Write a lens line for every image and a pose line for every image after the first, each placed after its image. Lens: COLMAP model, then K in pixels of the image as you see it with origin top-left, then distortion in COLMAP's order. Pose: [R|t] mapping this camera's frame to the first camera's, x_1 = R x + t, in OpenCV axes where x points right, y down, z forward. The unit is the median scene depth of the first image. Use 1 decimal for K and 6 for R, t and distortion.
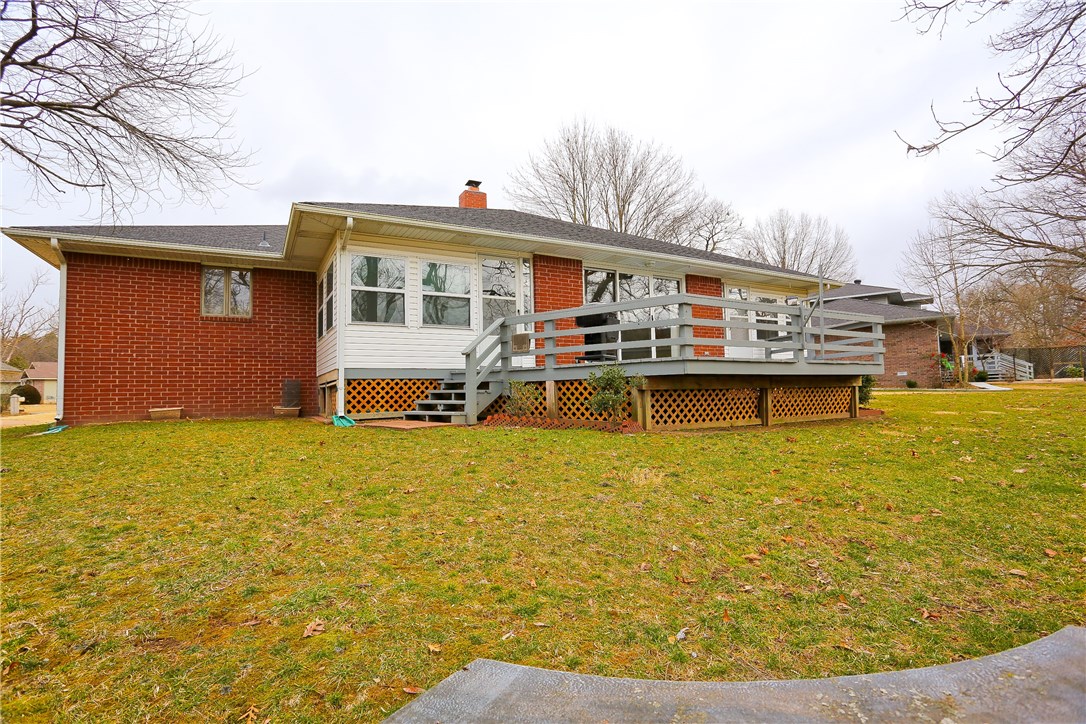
lens RADIAL K [[524.0, 0, 540.0], [0, 524.0, 362.9], [0, 0, 1]] dist [-0.076683, 0.031151]
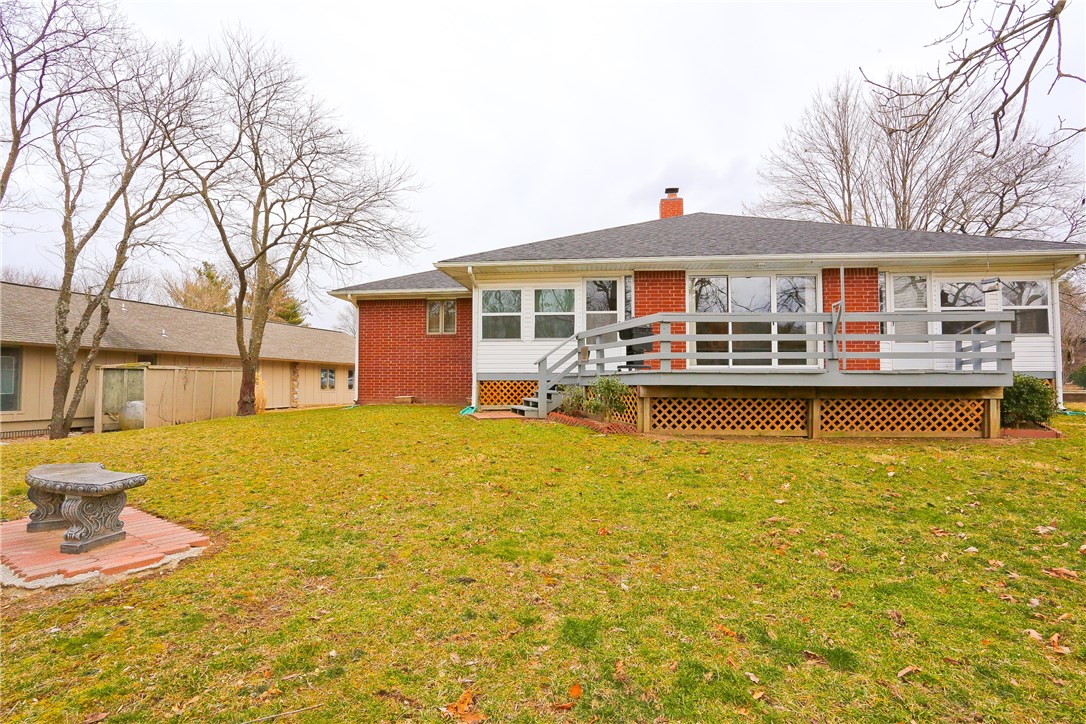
lens RADIAL K [[524.0, 0, 540.0], [0, 524.0, 362.9], [0, 0, 1]] dist [-0.076683, 0.031151]
pose [[0.809308, 0.000012, -0.587385, 0.576961], [0.014879, 0.999679, 0.020521, -0.041923], [0.587196, -0.025348, 0.809047, -0.046416]]
